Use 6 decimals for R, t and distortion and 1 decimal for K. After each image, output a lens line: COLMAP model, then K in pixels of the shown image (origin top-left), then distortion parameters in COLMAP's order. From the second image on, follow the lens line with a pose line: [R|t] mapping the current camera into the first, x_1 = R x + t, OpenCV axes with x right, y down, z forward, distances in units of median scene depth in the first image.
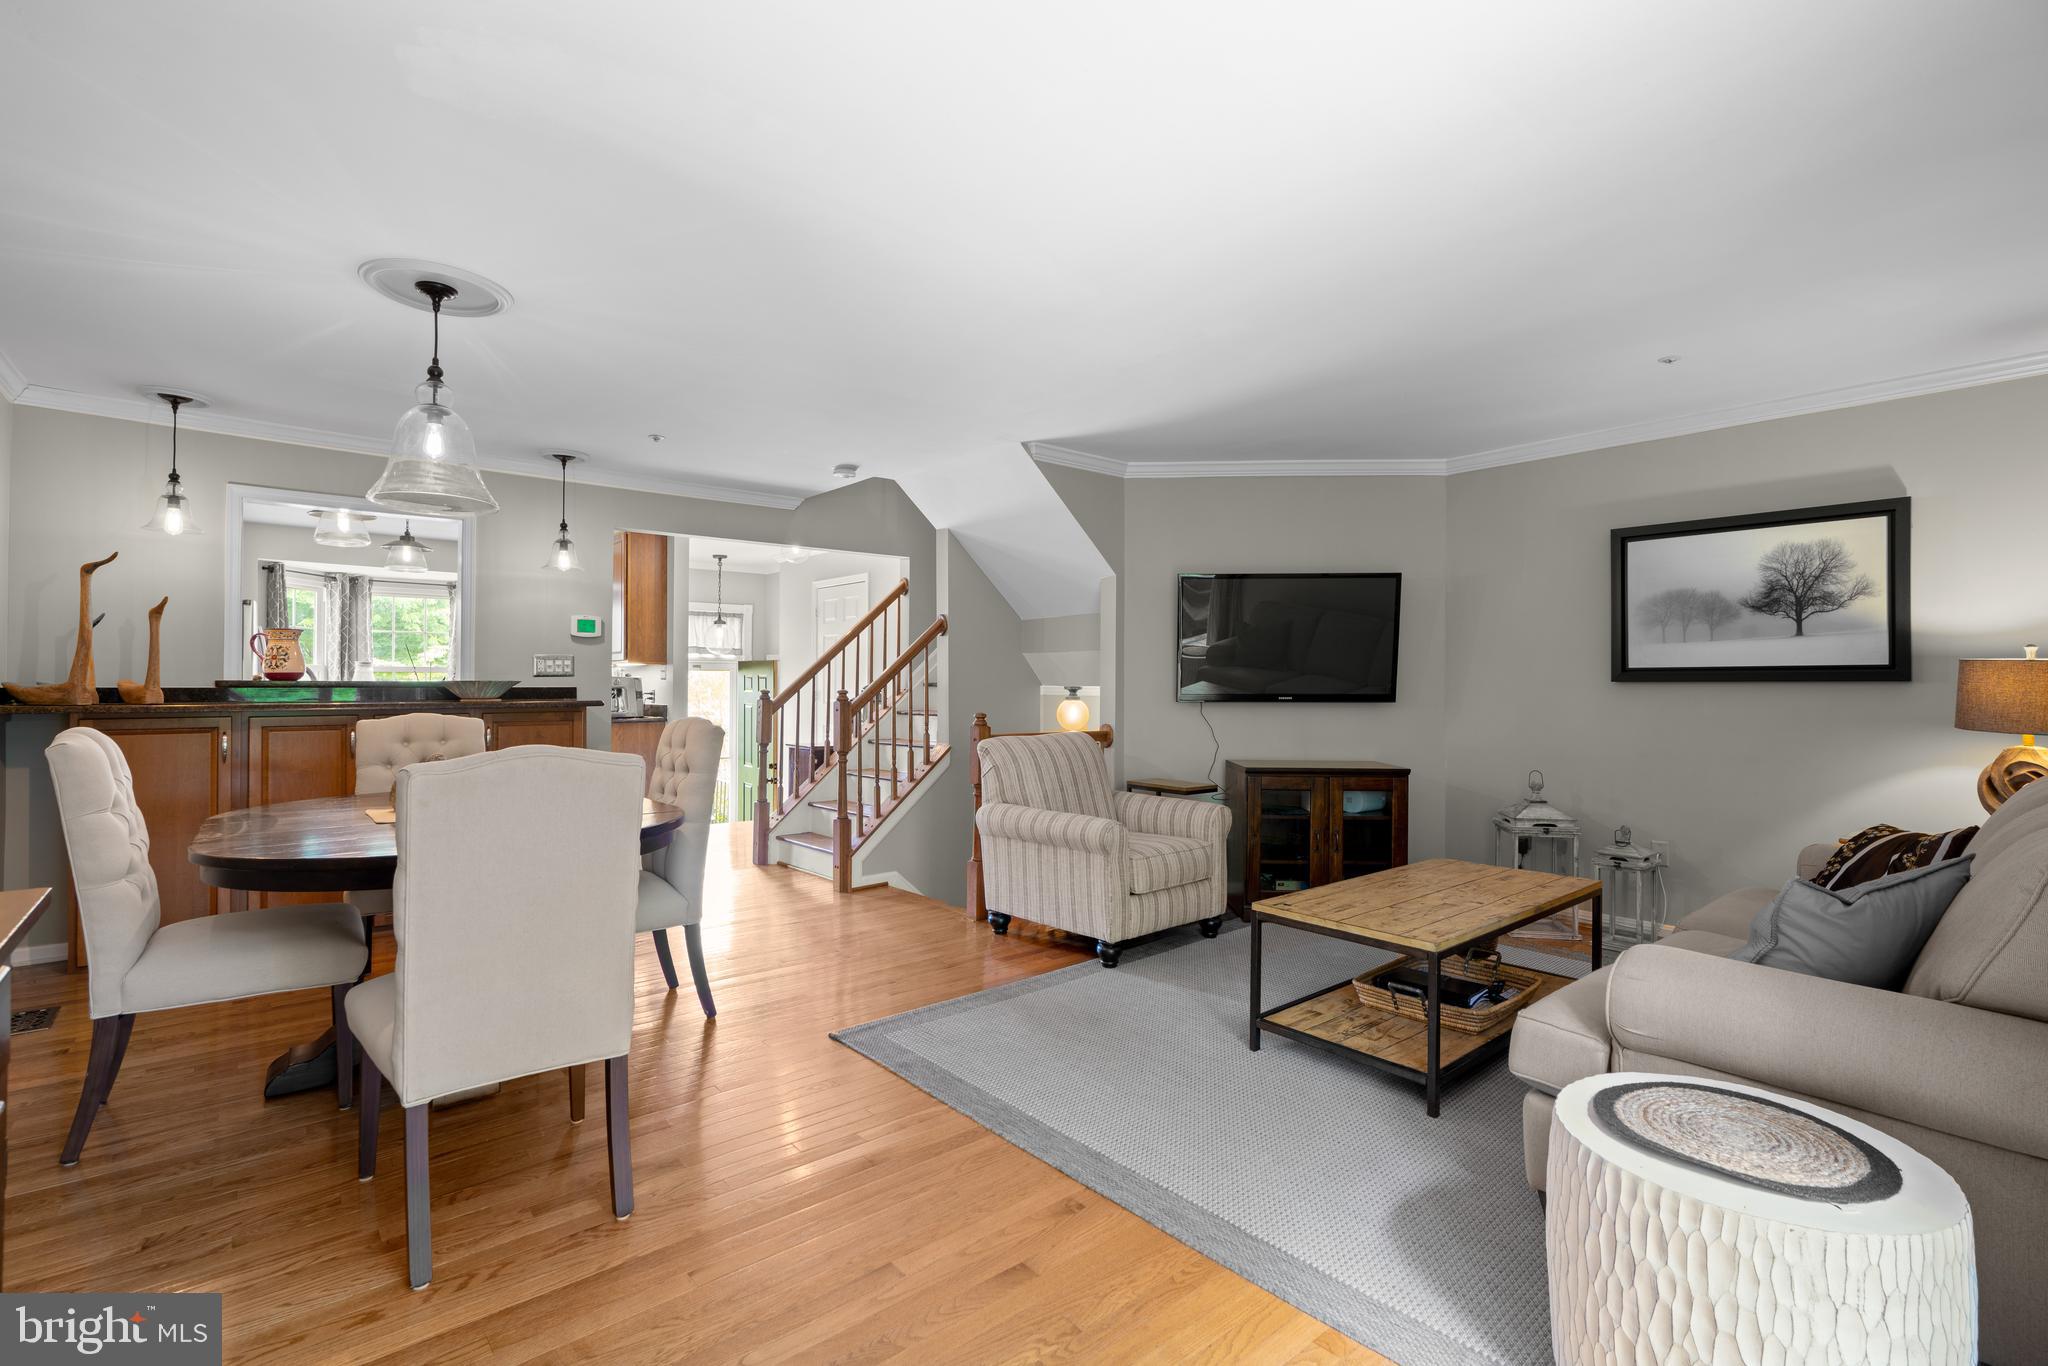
lens RADIAL K [[928.8, 0, 1023.2], [0, 928.8, 690.2], [0, 0, 1]] dist [0.020348, 0.000344]
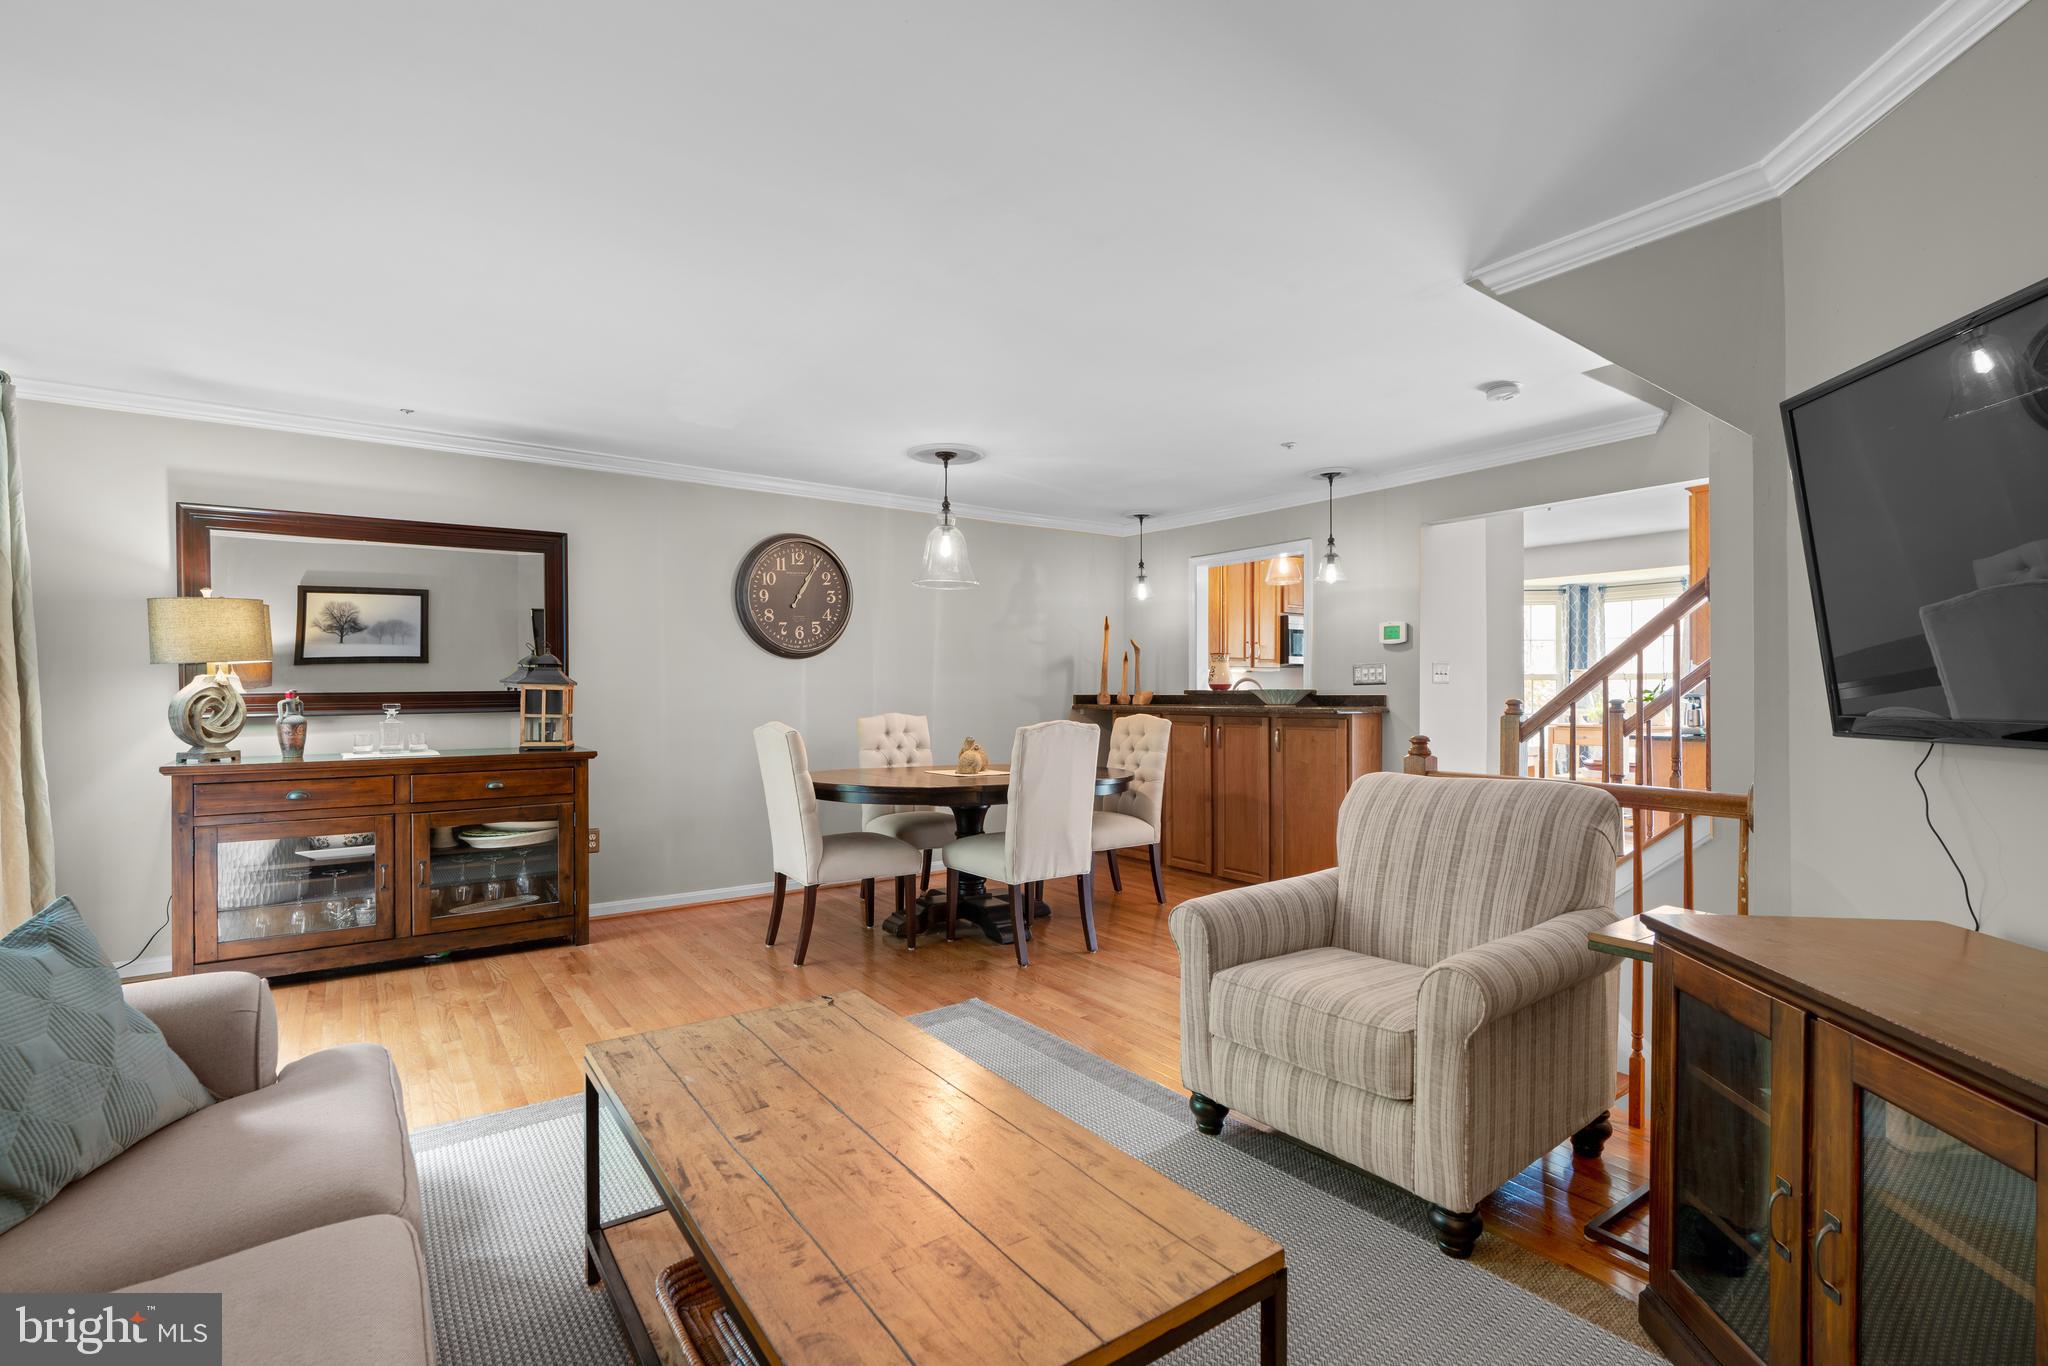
lens RADIAL K [[933.5, 0, 958.2], [0, 933.5, 701.0], [0, 0, 1]] dist [-0.000111, 0.000135]
pose [[-0.113802, 0.007533, -0.993475, 0.609471], [-0.004300, 0.999958, 0.008075, -0.003217], [0.993494, 0.005191, -0.113765, 0.729225]]
